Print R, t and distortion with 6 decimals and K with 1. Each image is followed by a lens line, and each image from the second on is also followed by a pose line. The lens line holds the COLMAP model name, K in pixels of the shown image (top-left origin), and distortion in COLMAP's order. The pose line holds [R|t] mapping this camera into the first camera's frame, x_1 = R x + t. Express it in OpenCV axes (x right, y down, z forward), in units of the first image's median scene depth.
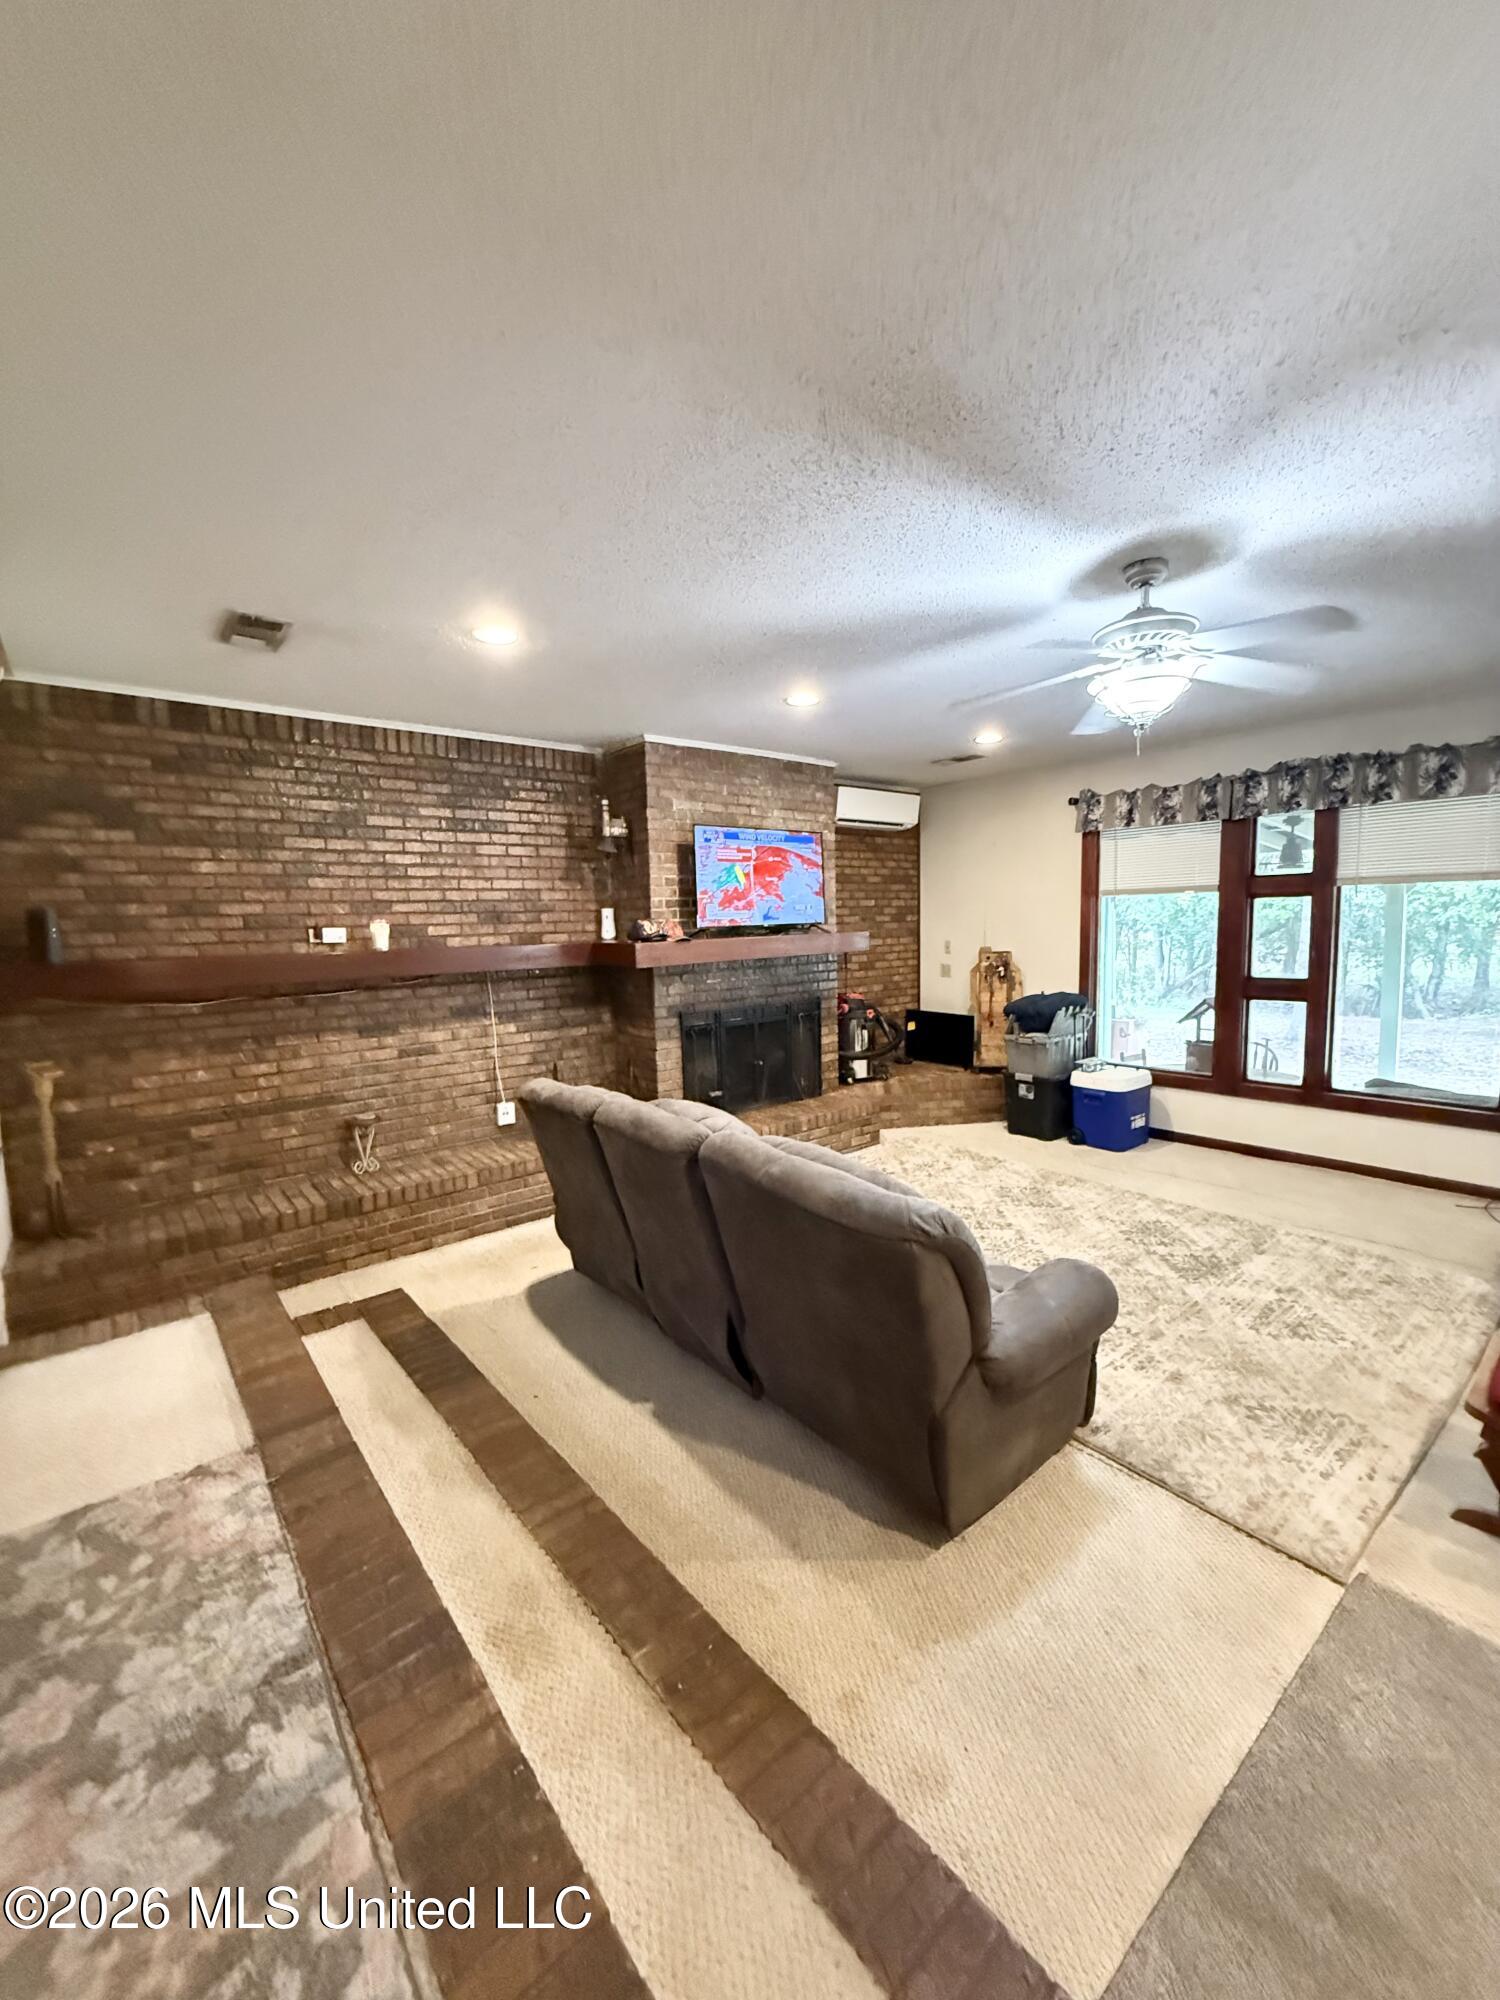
lens RADIAL K [[796.9, 0, 751.7], [0, 796.9, 995.8], [0, 0, 1]] dist [0.002505, -0.000143]
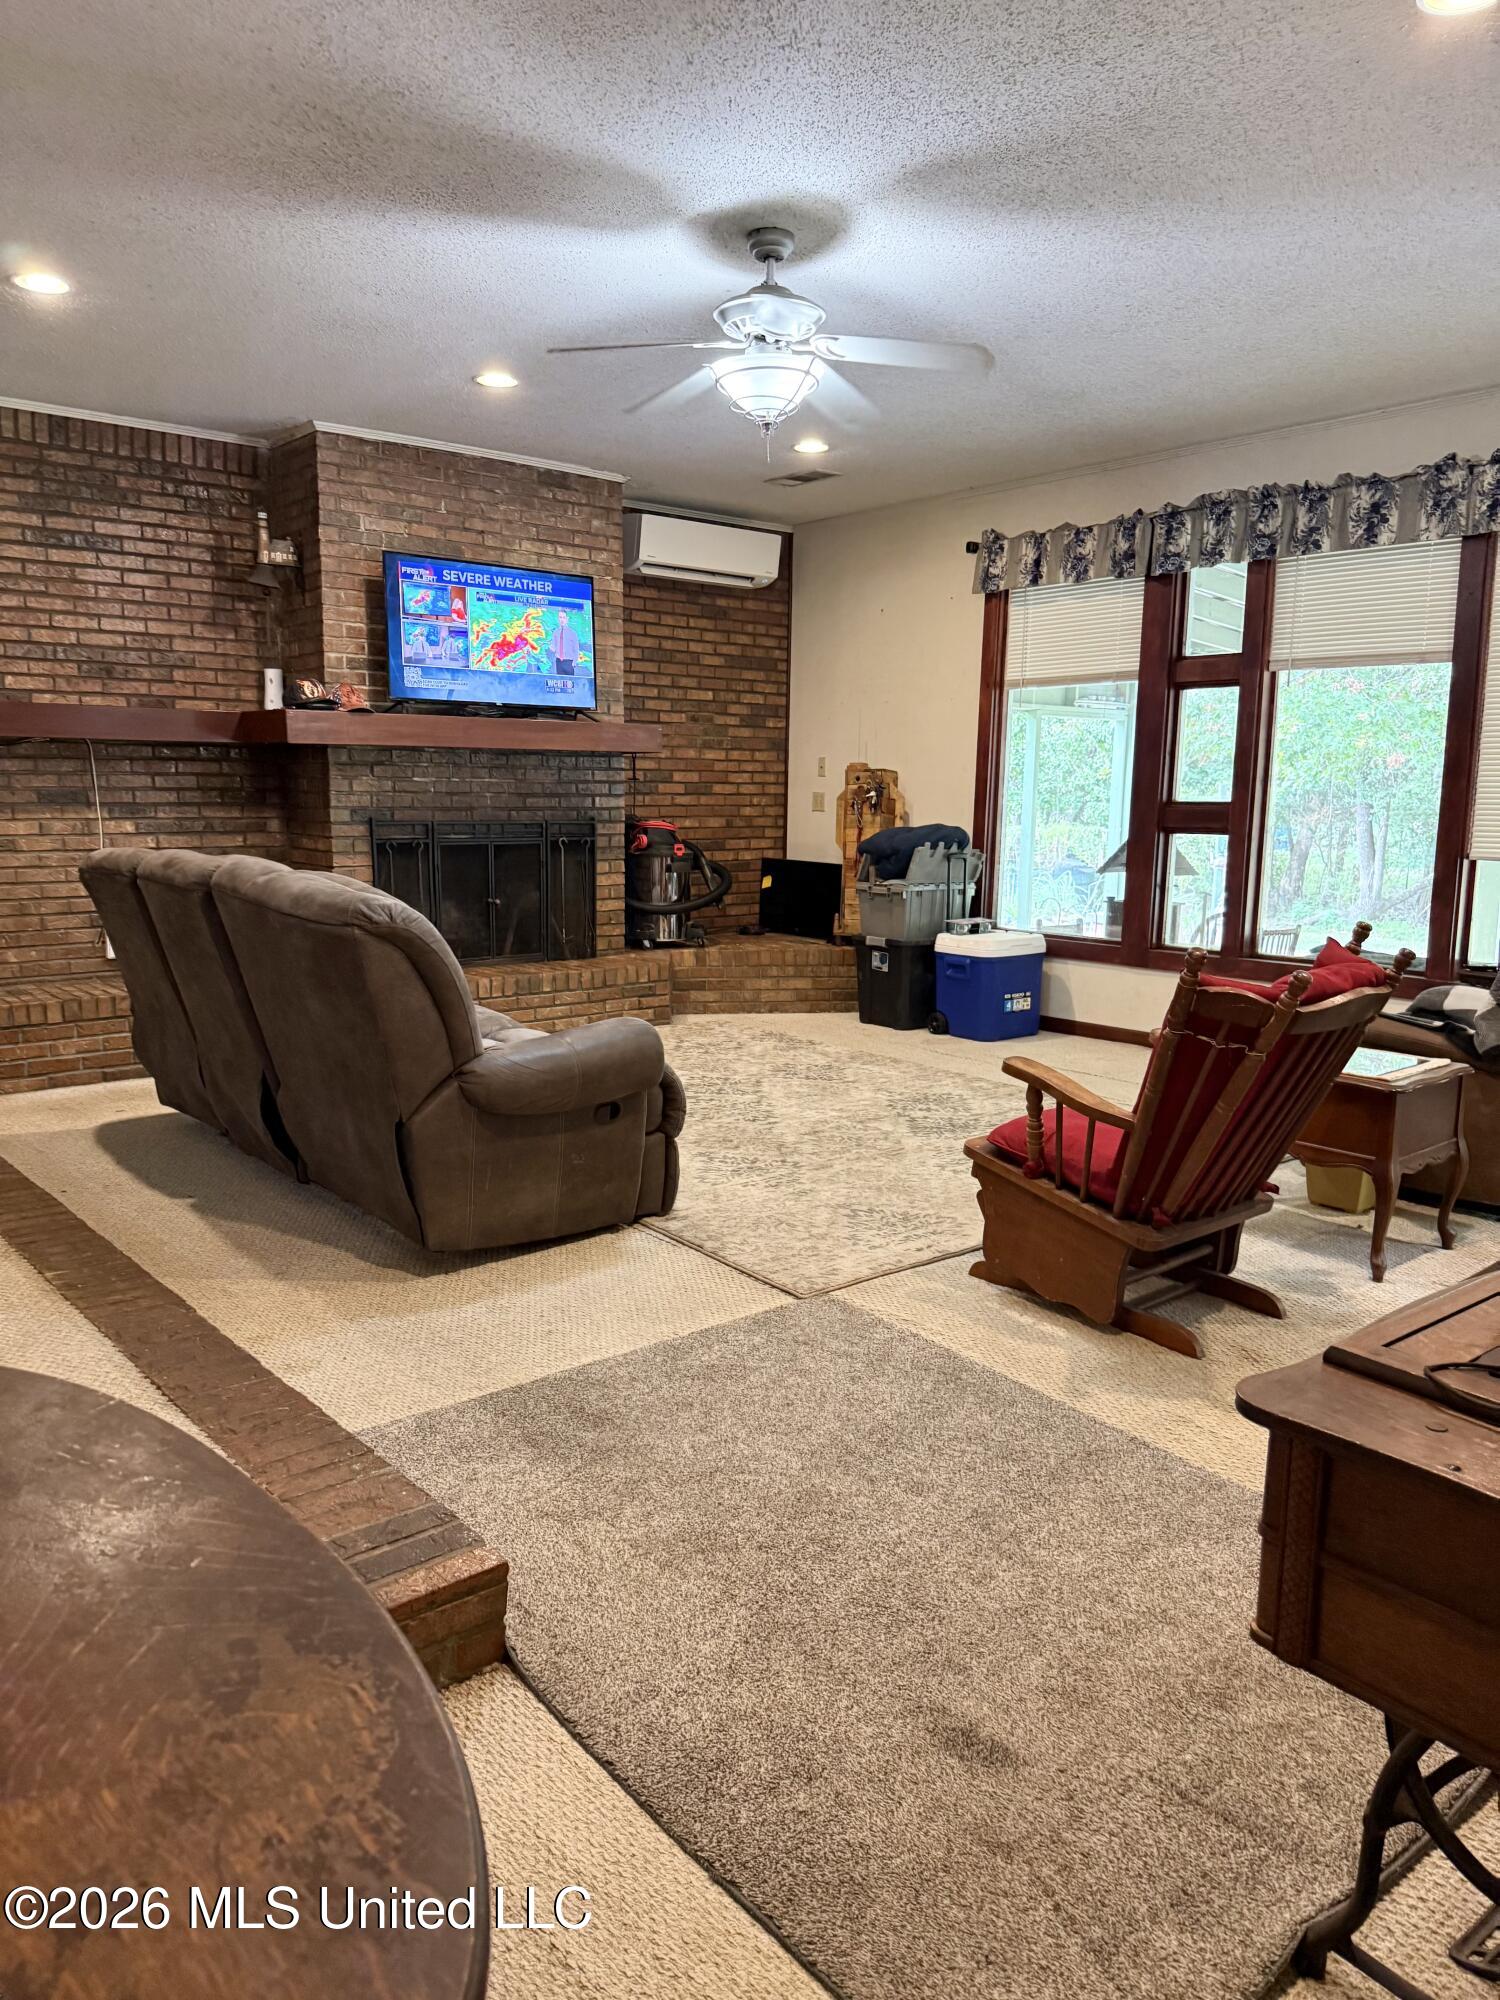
lens RADIAL K [[1400.9, 0, 736.6], [0, 1400.9, 993.3], [0, 0, 1]] dist [0.063203, -0.090393]
pose [[0.999335, 0.036168, 0.004596, 0.246656], [-0.036360, 0.997953, 0.052601, 0.101498], [-0.002684, -0.052733, 0.998605, -0.289007]]
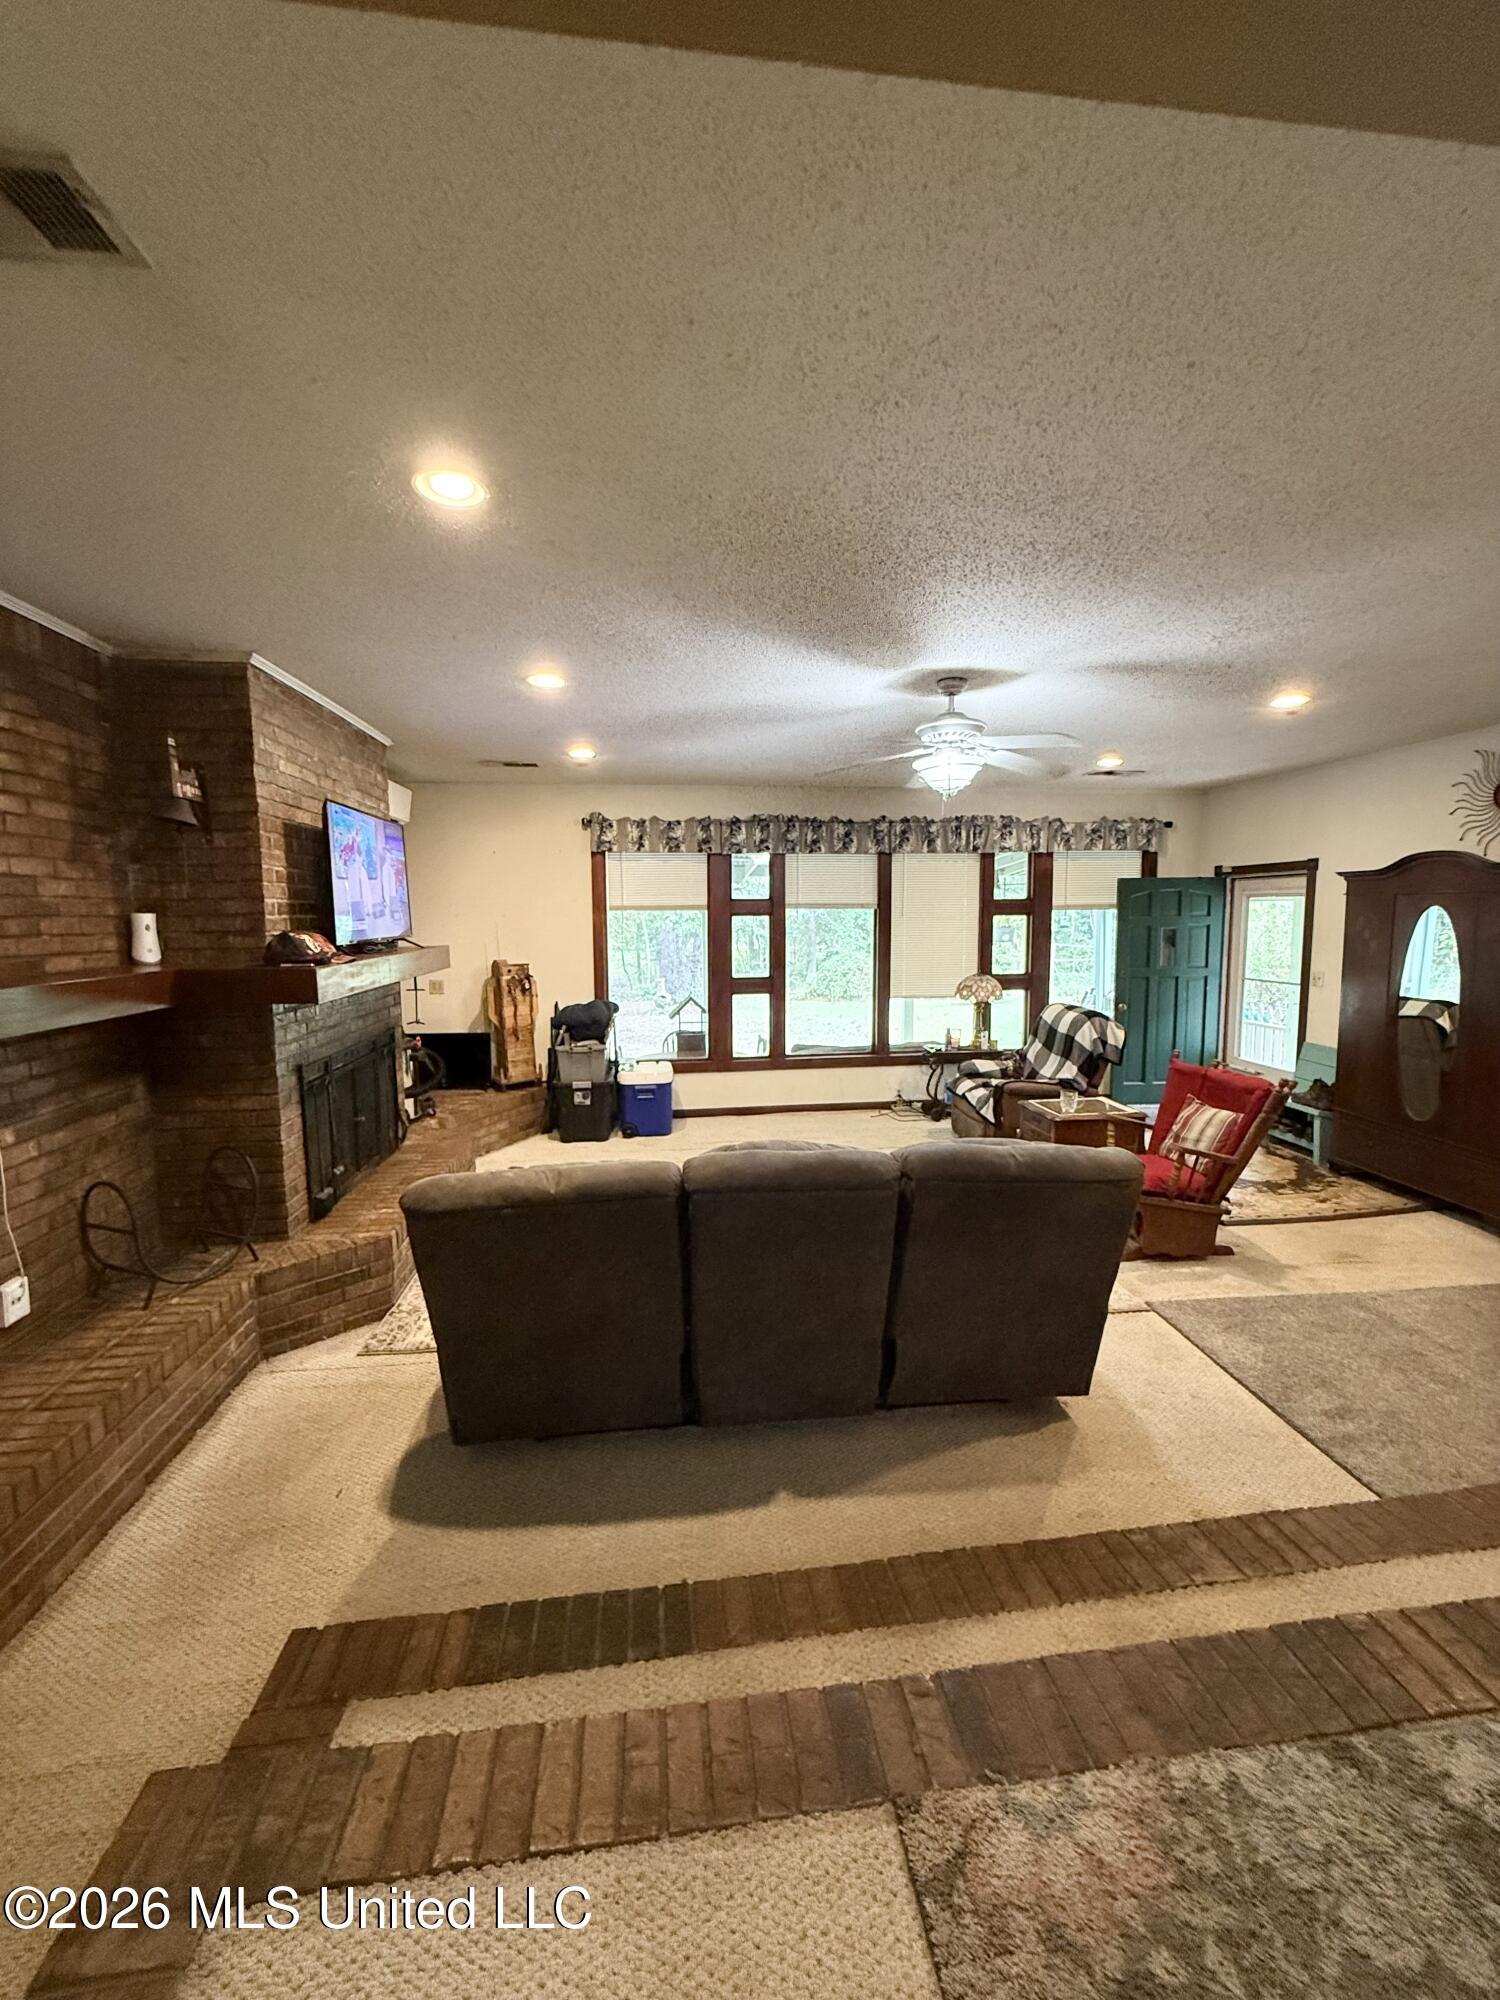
lens RADIAL K [[796.9, 0, 752.3], [0, 796.9, 993.0], [0, 0, 1]] dist [0.002505, -0.000143]
pose [[0.541492, -0.062262, 0.838397, -0.460180], [0.075115, 0.996848, 0.025515, -0.030282], [-0.837343, 0.049160, 0.544463, 0.288716]]
